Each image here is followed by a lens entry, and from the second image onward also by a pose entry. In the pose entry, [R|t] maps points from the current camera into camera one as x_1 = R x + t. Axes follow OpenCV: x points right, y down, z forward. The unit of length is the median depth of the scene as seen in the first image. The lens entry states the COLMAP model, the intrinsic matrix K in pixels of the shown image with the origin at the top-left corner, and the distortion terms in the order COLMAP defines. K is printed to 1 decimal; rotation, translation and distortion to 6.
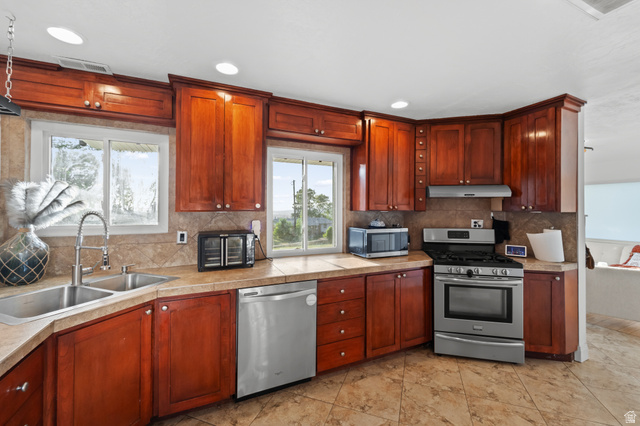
lens RADIAL K [[263.9, 0, 322.0], [0, 263.9, 206.1], [0, 0, 1]] dist [-0.000267, 0.000027]
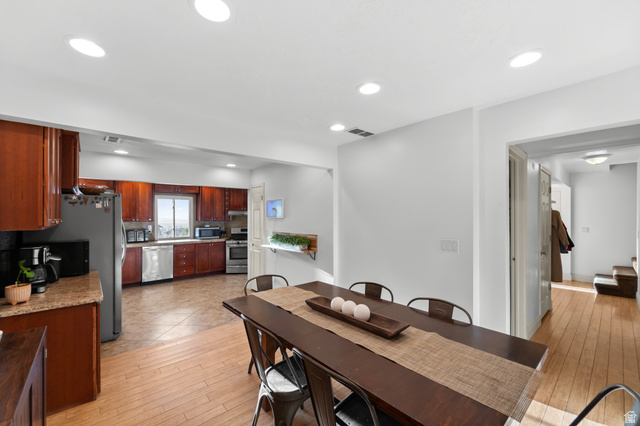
lens RADIAL K [[267.3, 0, 320.0], [0, 267.3, 213.0], [0, 0, 1]] dist [0.000513, 0.000116]
pose [[0.952359, -0.005900, 0.304923, 0.522511], [0.008496, 0.999938, -0.007188, -0.030653], [-0.304862, 0.009436, 0.952350, -1.927134]]
